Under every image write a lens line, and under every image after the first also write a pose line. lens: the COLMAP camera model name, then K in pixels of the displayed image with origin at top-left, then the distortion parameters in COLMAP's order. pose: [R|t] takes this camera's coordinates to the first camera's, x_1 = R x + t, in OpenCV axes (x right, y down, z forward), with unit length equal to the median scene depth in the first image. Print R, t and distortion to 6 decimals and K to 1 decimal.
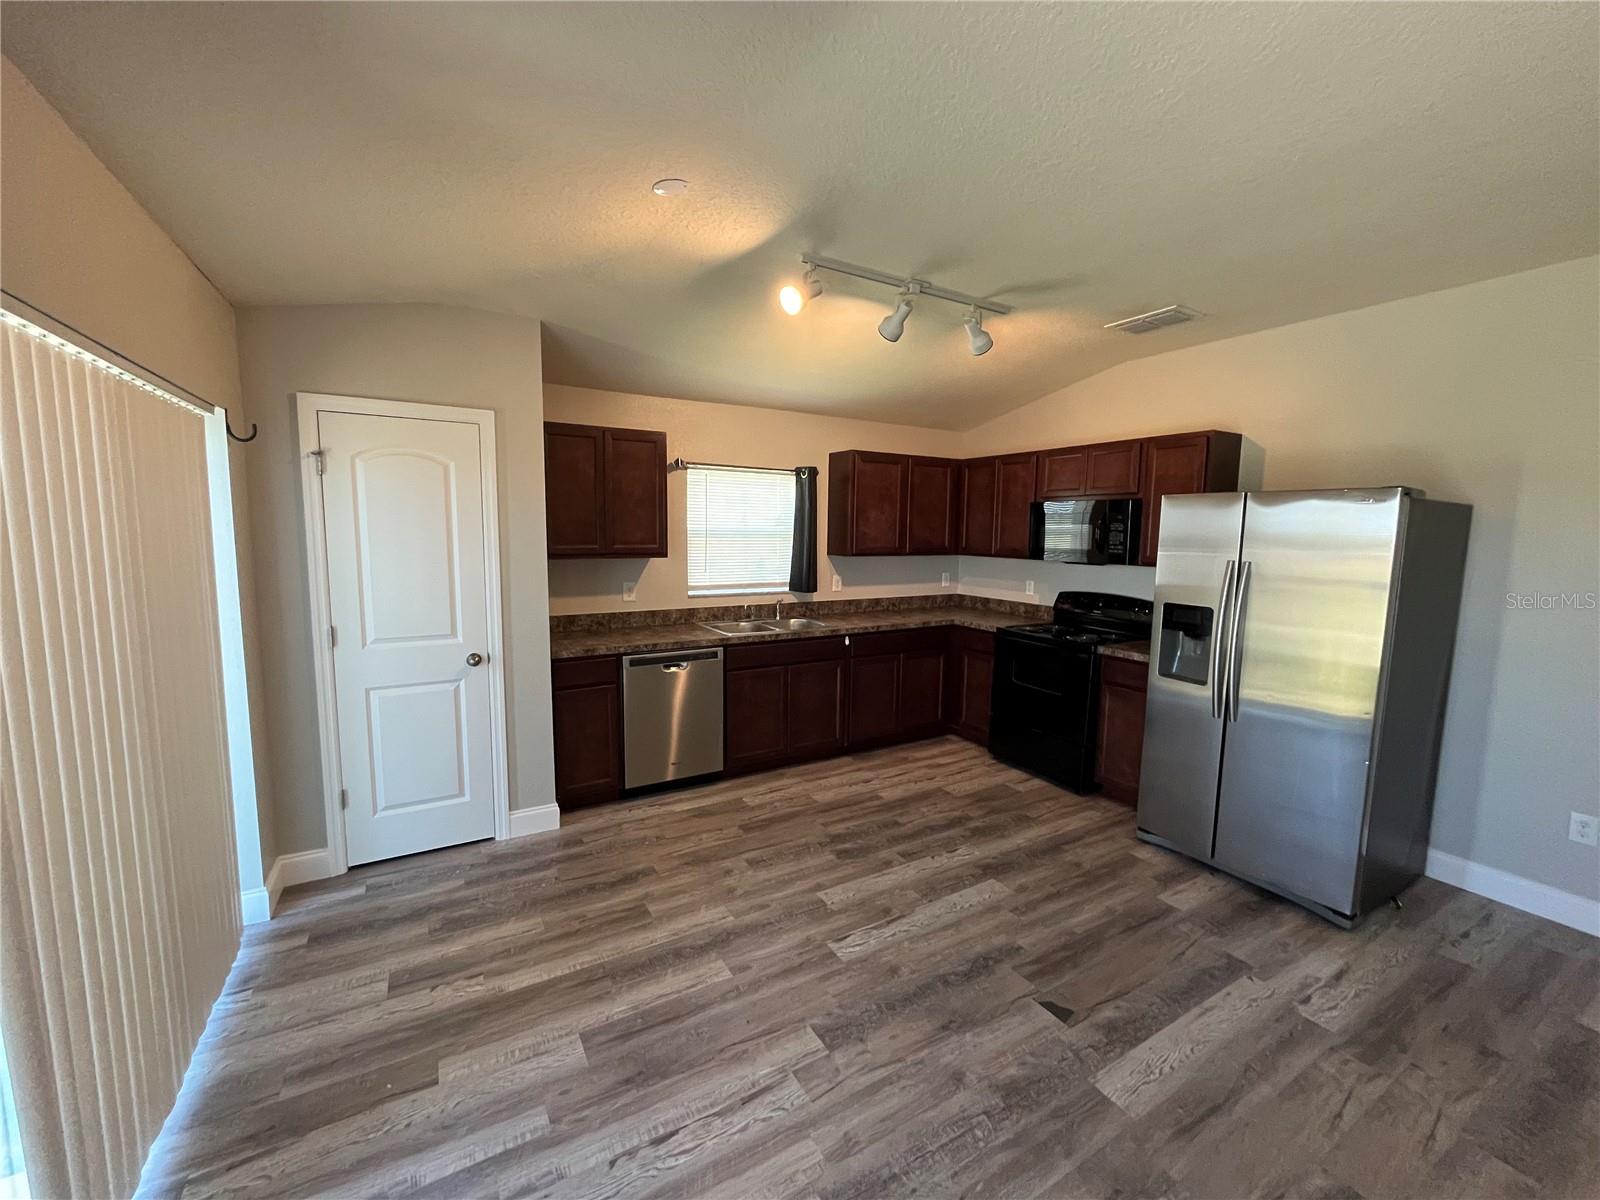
lens RADIAL K [[646.5, 0, 803.1], [0, 646.5, 597.6], [0, 0, 1]] dist [-0.004542, -0.000345]
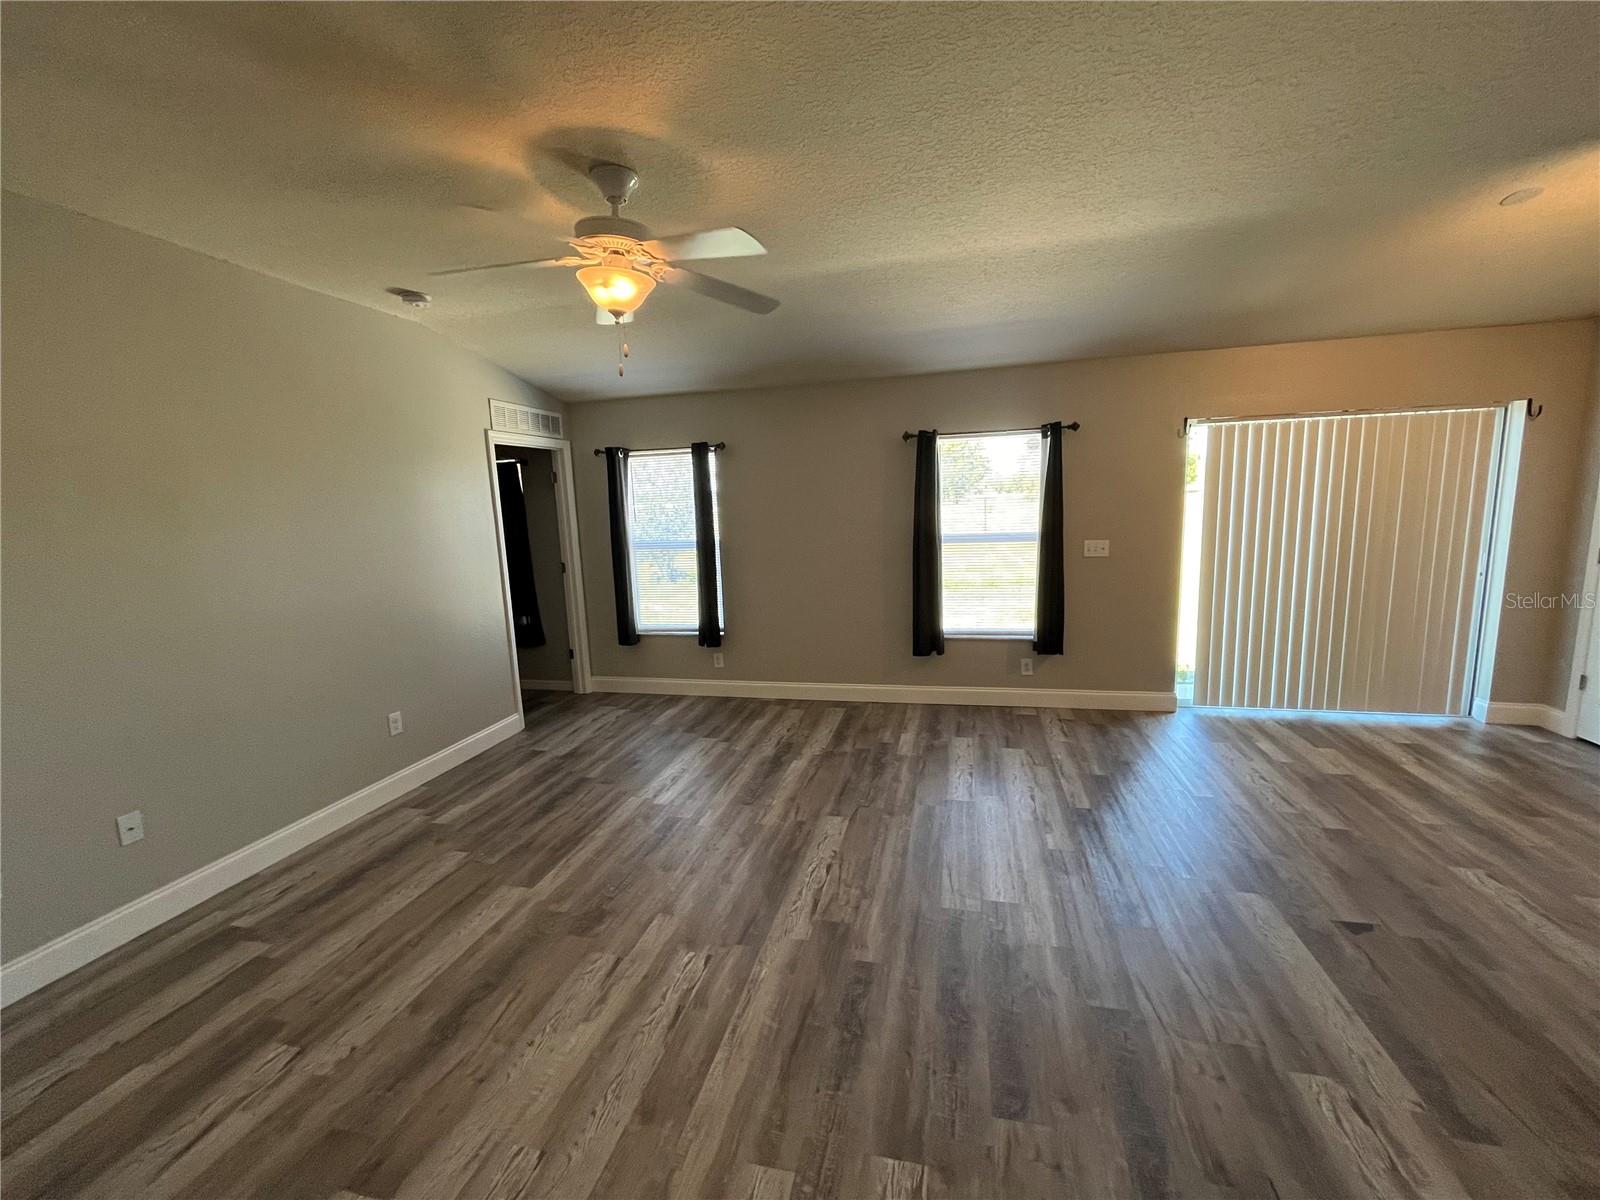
lens RADIAL K [[646.5, 0, 803.1], [0, 646.5, 597.6], [0, 0, 1]] dist [-0.004542, -0.000345]
pose [[-0.692036, 0.122367, -0.711416, 0.944171], [-0.050282, 0.974962, 0.216611, -0.039830], [0.720110, 0.185674, -0.668556, 0.523322]]
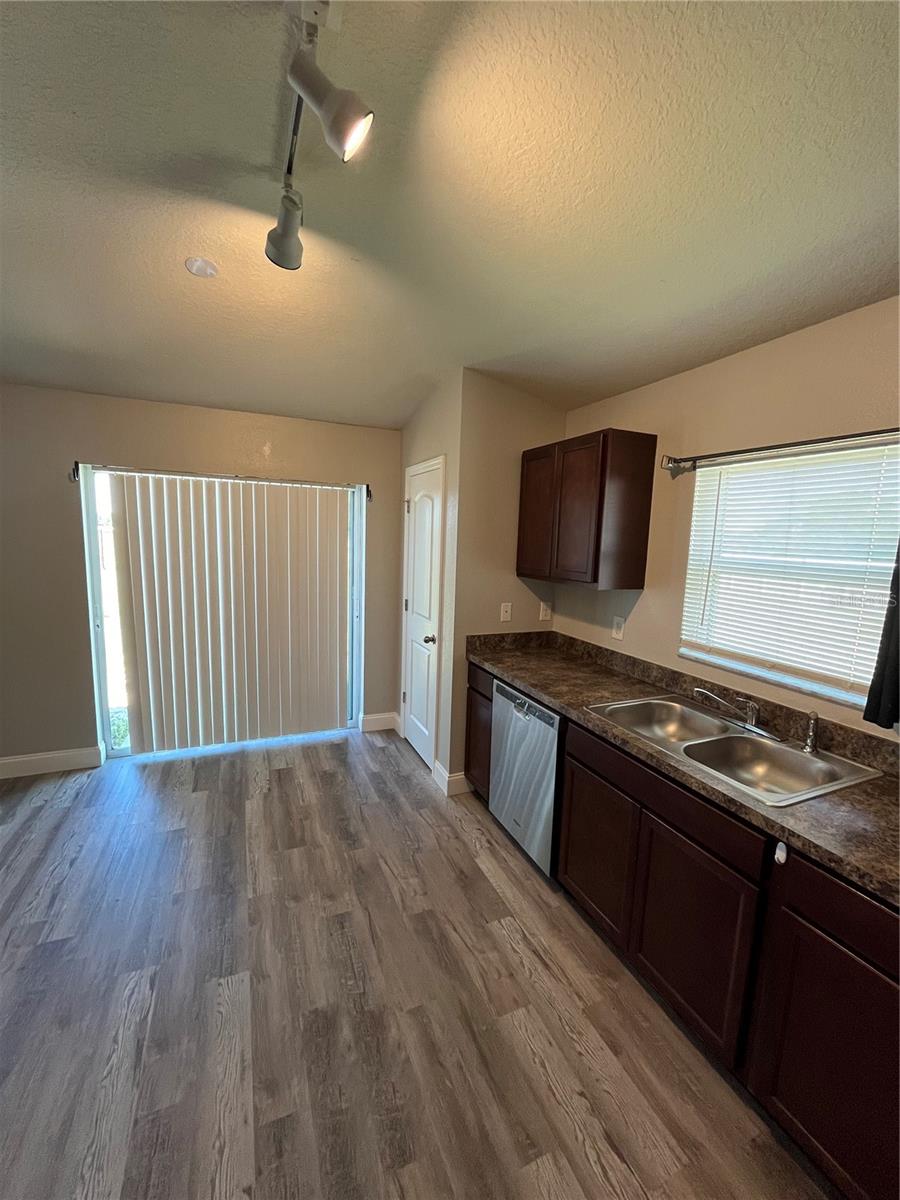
lens RADIAL K [[484.9, 0, 452.6], [0, 484.9, 602.2], [0, 0, 1]] dist [-0.004542, -0.000345]
pose [[-0.120379, 0.117994, -0.985691, 0.405213], [-0.144811, 0.980203, 0.135022, -0.103524], [0.982109, 0.158993, -0.100909, 0.909475]]
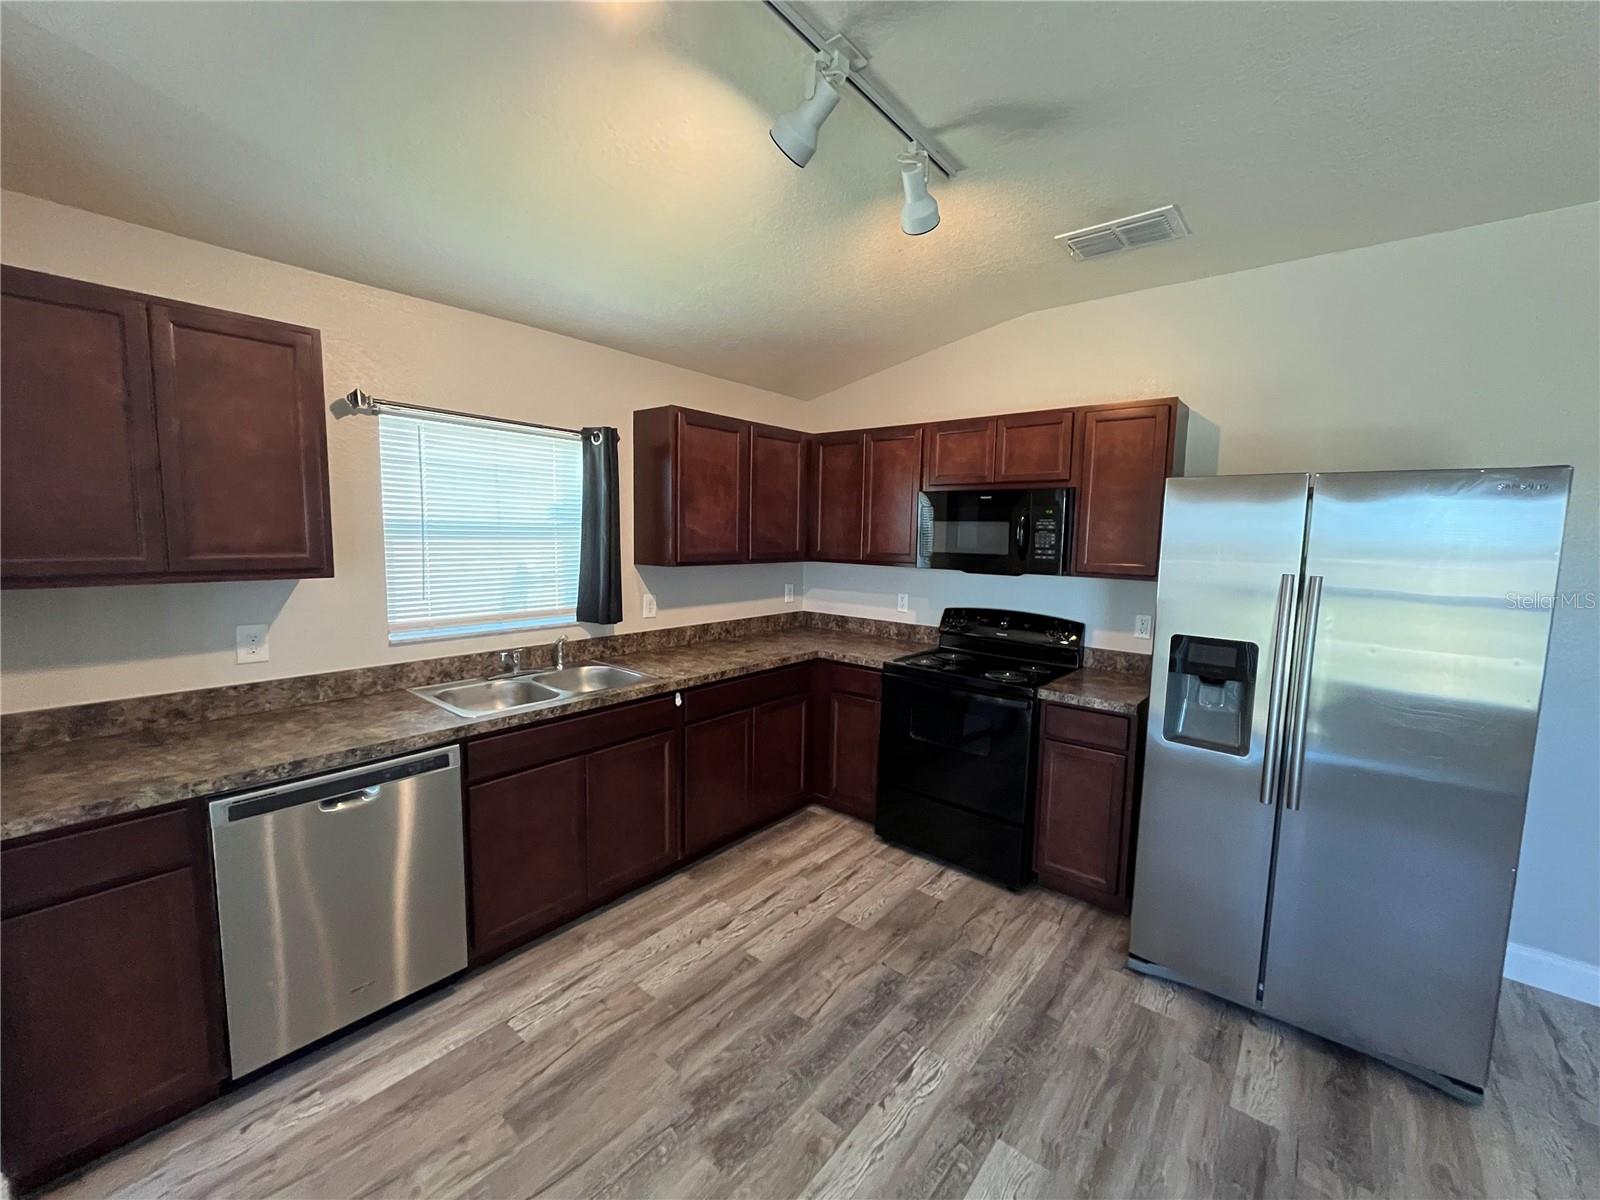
lens RADIAL K [[648.7, 0, 803.7], [0, 648.7, 596.5], [0, 0, 1]] dist [-0.000596, -0.000165]
pose [[0.939020, -0.029490, 0.342596, -0.036532], [0.029932, 0.999544, 0.003999, -0.038132], [-0.342558, 0.006500, 0.939474, 0.394802]]
